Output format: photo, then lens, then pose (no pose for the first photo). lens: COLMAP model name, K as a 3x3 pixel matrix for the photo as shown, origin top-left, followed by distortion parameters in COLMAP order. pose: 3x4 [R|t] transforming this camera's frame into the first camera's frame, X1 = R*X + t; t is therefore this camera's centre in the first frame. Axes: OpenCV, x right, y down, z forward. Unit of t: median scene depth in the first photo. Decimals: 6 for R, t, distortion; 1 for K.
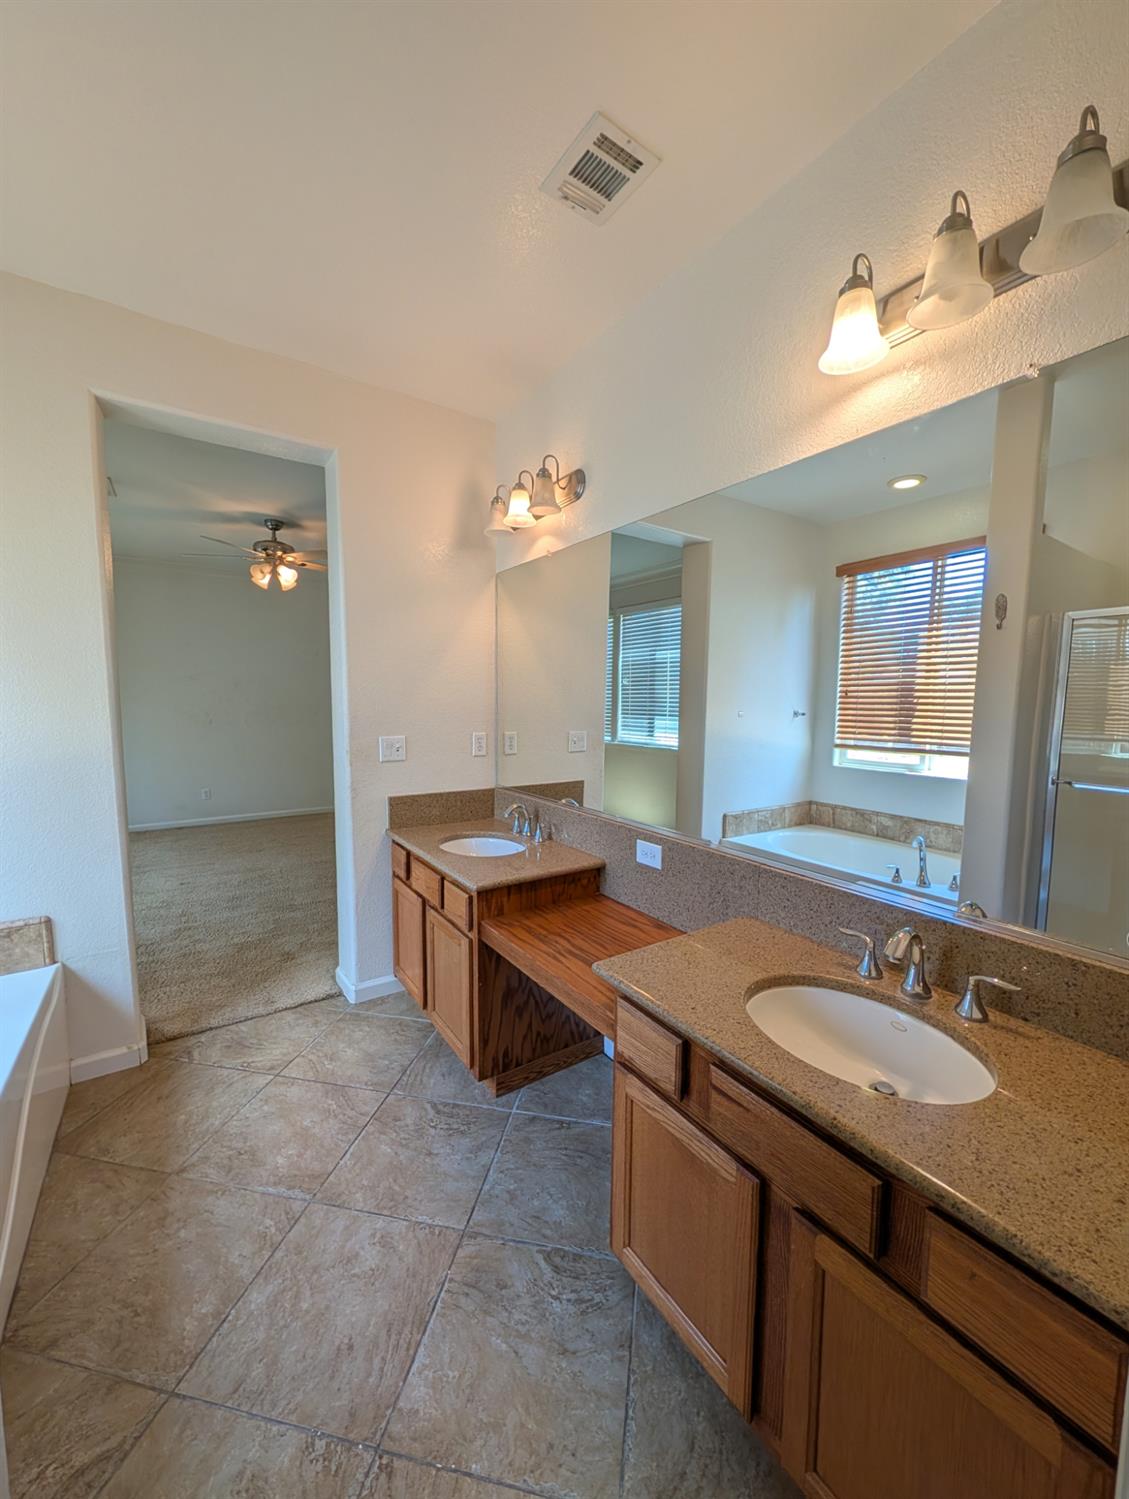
lens RADIAL K [[580.1, 0, 567.9], [0, 580.1, 752.0], [0, 0, 1]] dist [0.001874, 0.000544]
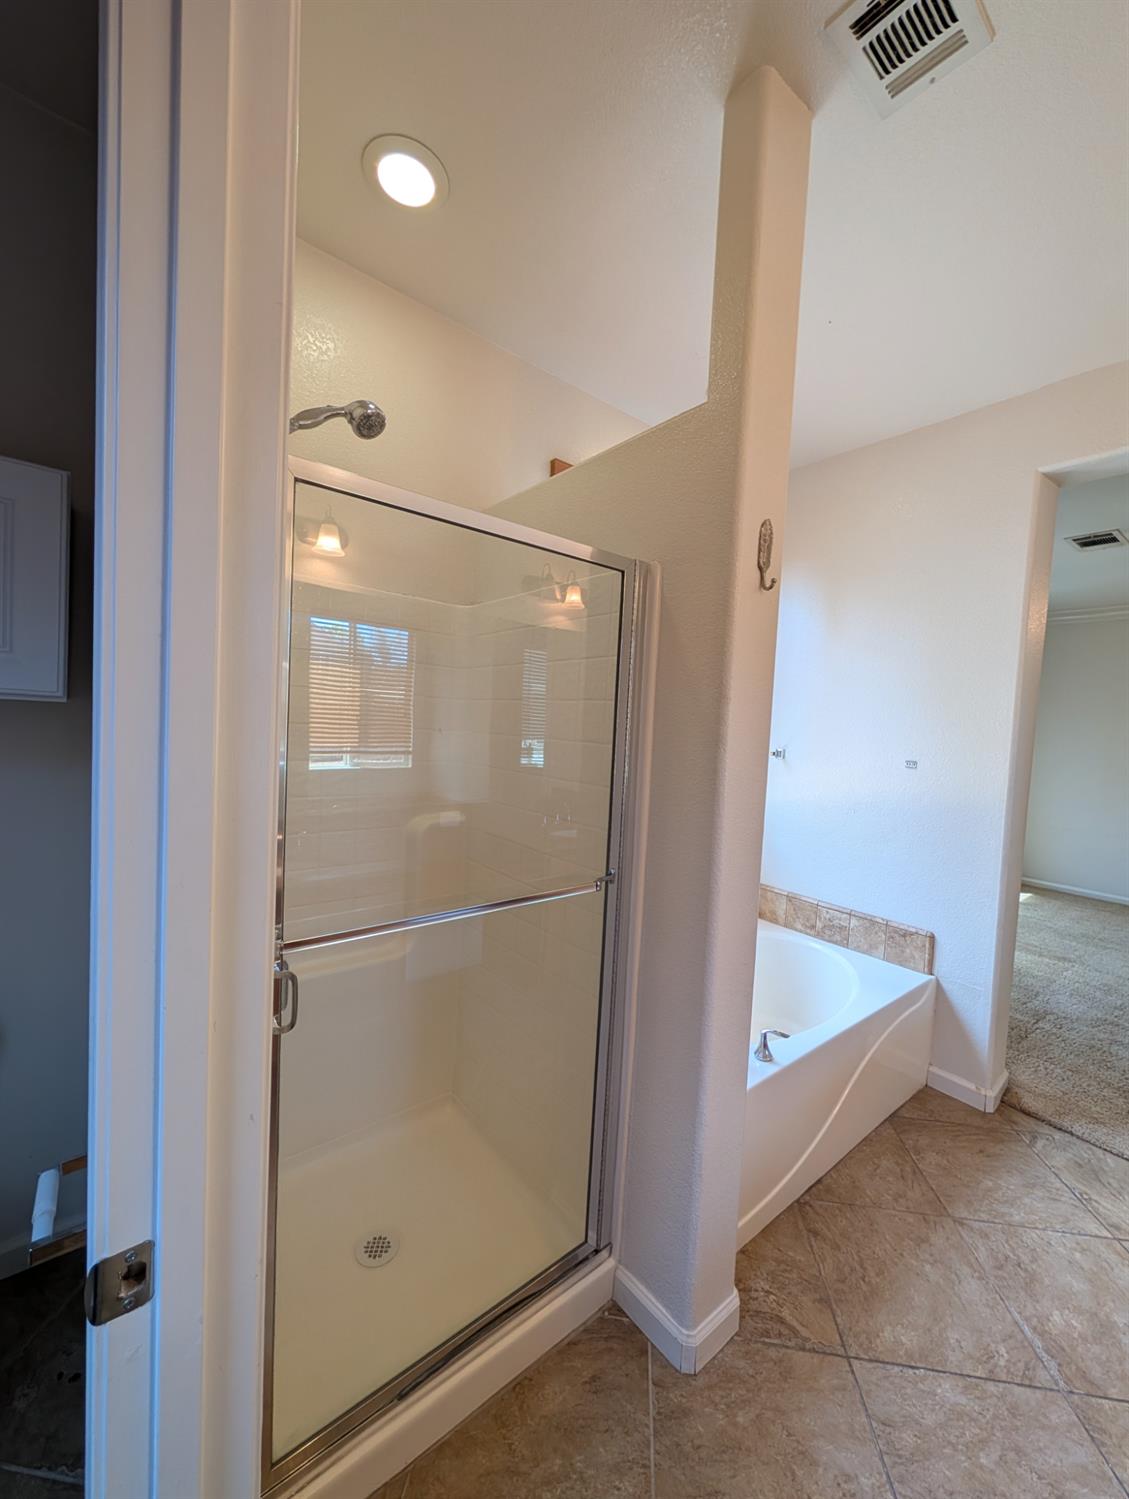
lens RADIAL K [[580.1, 0, 567.9], [0, 580.1, 752.0], [0, 0, 1]] dist [0.001874, 0.000544]
pose [[0.082056, 0.051225, -0.995310, 0.198553], [-0.143747, 0.988844, 0.039041, -0.021053], [0.986207, 0.139869, 0.088504, 0.109619]]
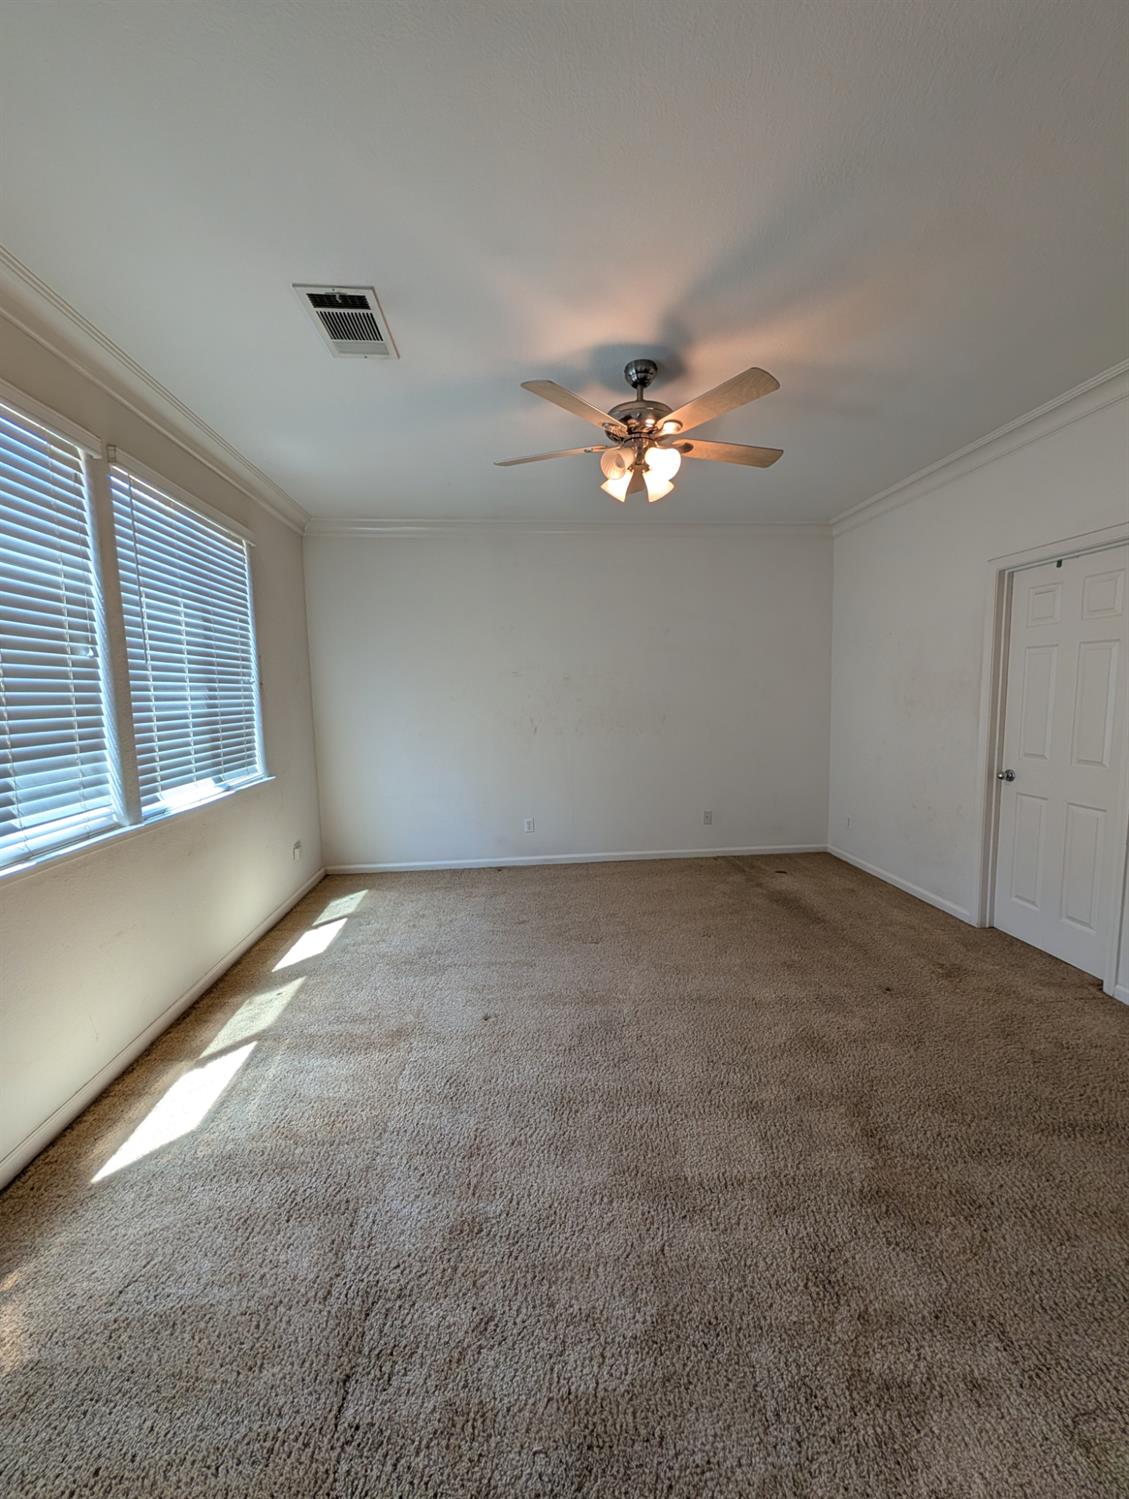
lens RADIAL K [[580.1, 0, 567.9], [0, 580.1, 752.0], [0, 0, 1]] dist [0.001874, 0.000544]
pose [[0.876473, 0.026390, -0.480727, -0.650853], [-0.018503, 0.999605, 0.021140, -0.123224], [0.481095, -0.009634, 0.876615, 1.085161]]
